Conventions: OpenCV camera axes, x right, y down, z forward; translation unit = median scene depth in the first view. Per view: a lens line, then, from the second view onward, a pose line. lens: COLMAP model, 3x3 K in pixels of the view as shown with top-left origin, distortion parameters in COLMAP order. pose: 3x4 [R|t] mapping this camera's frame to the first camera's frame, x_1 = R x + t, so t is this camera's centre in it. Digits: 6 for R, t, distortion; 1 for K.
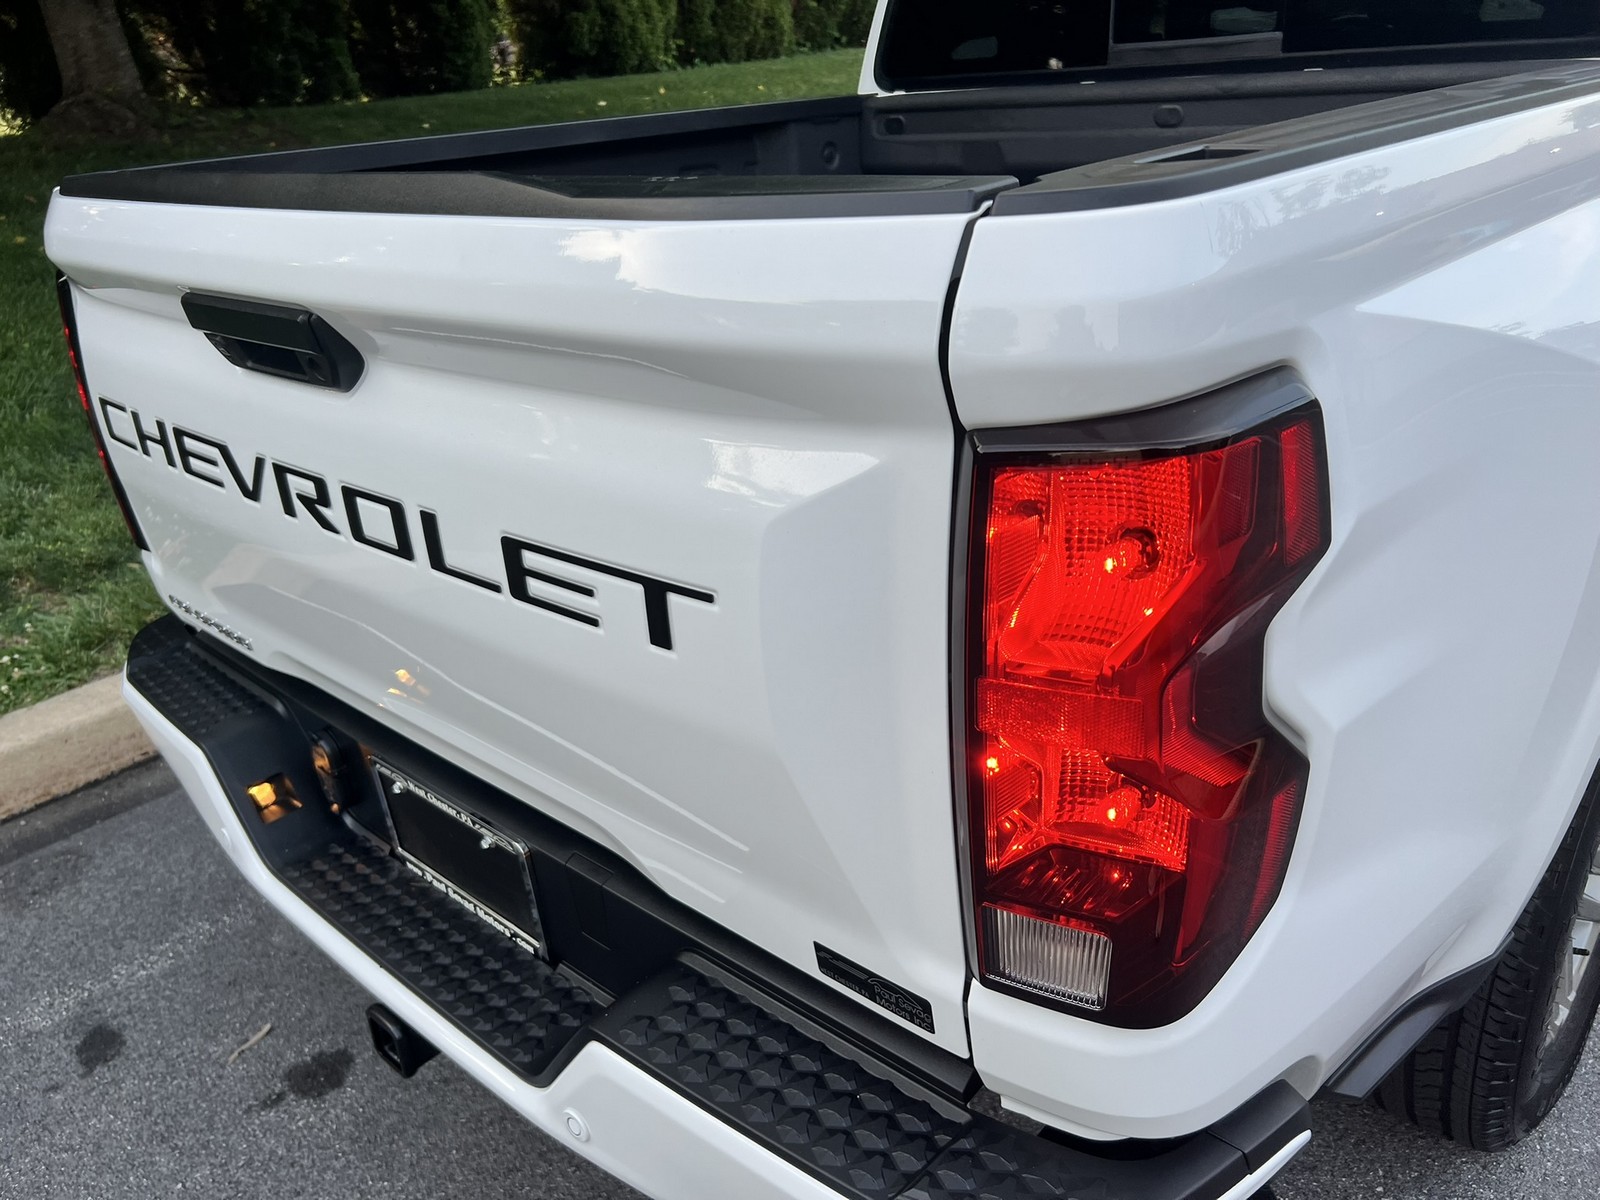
lens RADIAL K [[1229.1, 0, 791.2], [0, 1229.1, 594.9], [0, 0, 1]] dist [0.043672, -0.063545]
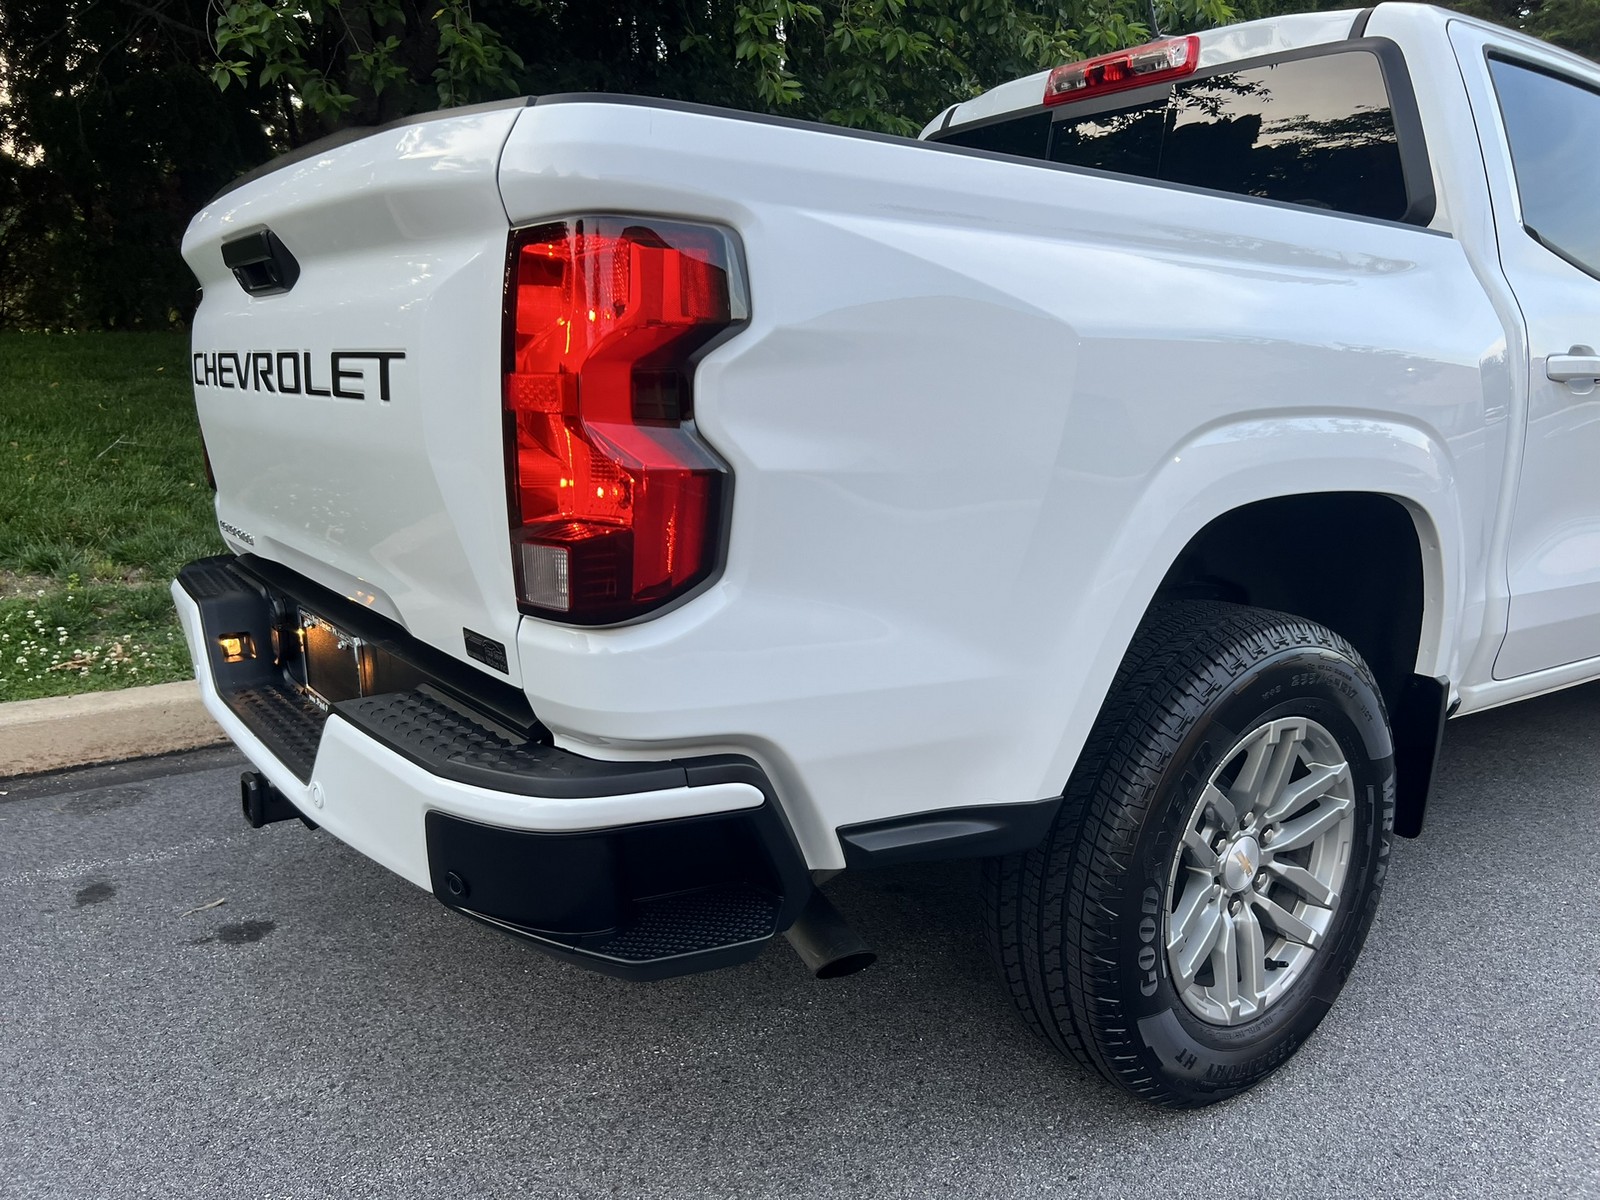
lens RADIAL K [[1229.1, 0, 806.8], [0, 1229.1, 604.4], [0, 0, 1]] dist [0.043672, -0.063545]
pose [[0.978842, 0.123308, -0.163291, 0.338649], [-0.156311, 0.965592, -0.207842, 0.256263], [0.132044, 0.228969, 0.964437, -0.186884]]
